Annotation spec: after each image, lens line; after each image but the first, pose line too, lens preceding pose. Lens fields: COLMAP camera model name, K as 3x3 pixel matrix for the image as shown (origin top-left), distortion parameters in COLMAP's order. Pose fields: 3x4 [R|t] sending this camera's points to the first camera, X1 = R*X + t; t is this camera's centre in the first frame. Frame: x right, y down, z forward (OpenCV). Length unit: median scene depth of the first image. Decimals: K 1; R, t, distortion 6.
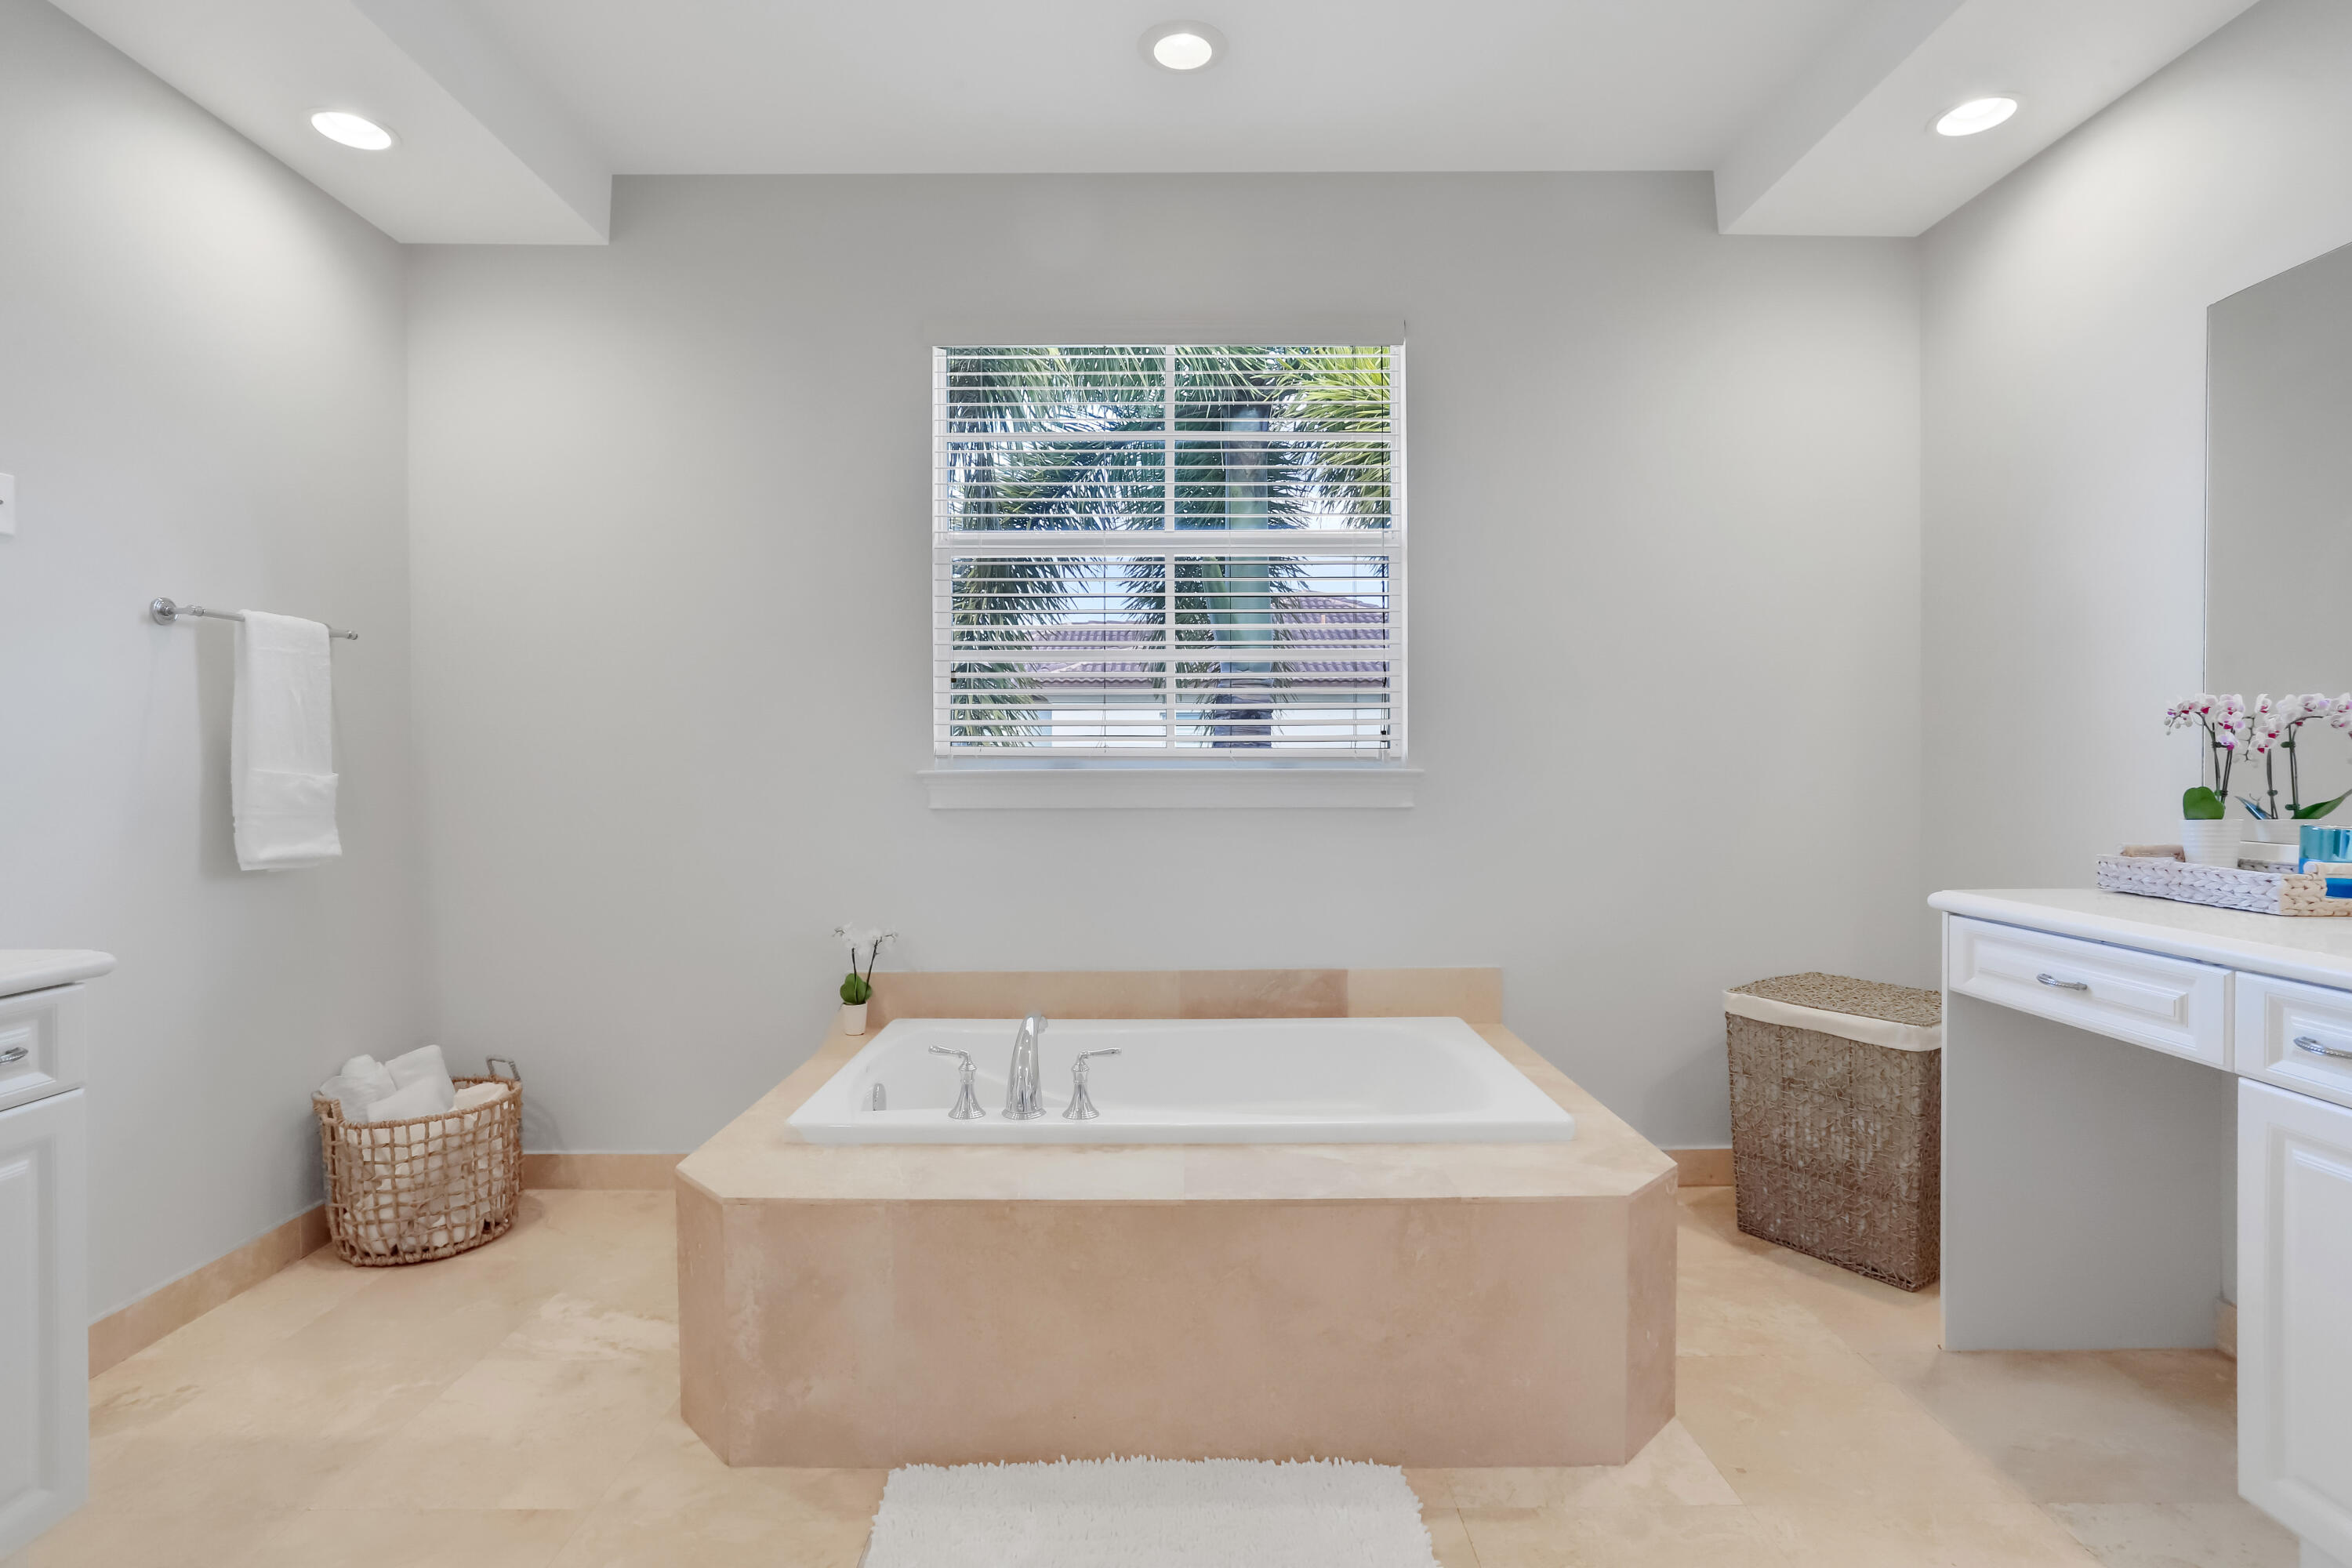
lens RADIAL K [[1145.4, 0, 1166.7], [0, 1145.4, 774.8], [0, 0, 1]] dist [-0.050560, 0.028217]
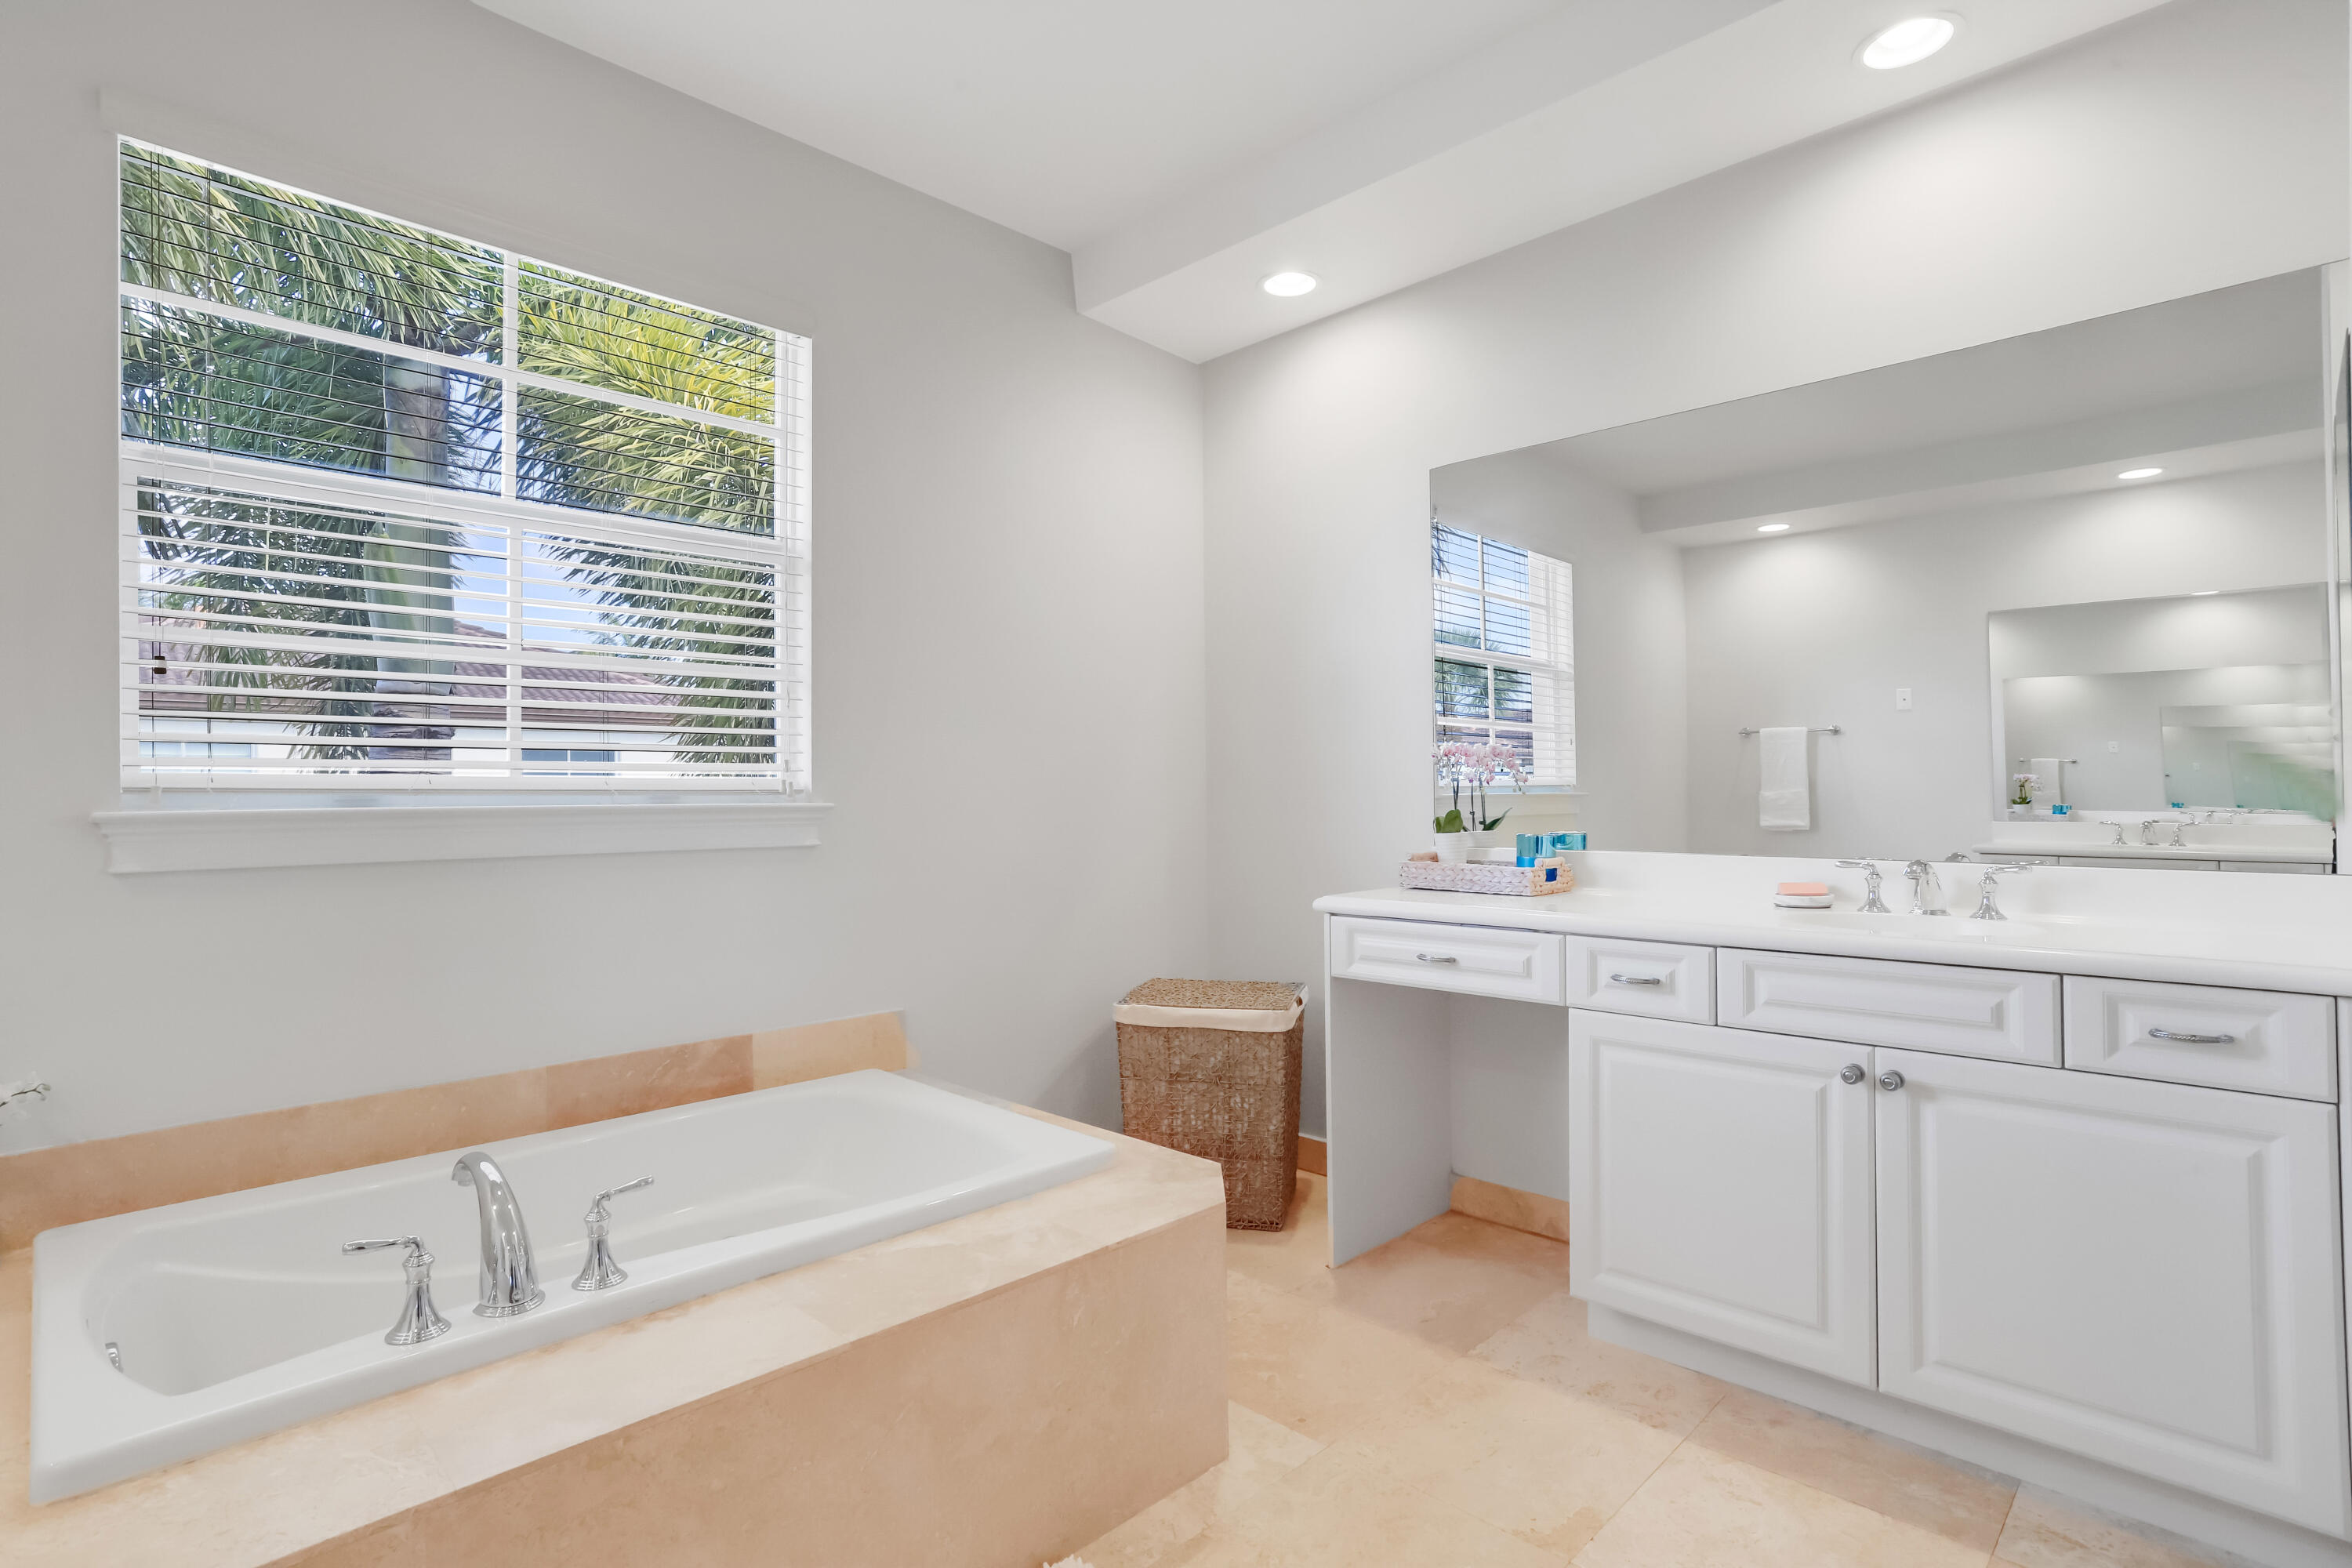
lens RADIAL K [[1155.6, 0, 1167.1], [0, 1155.6, 776.1], [0, 0, 1]] dist [-0.053193, 0.029250]
pose [[0.705621, 0.006911, 0.708555, -0.335514], [0.013600, 0.999636, -0.023294, -0.002288], [-0.708459, 0.026074, 0.705271, 0.227141]]
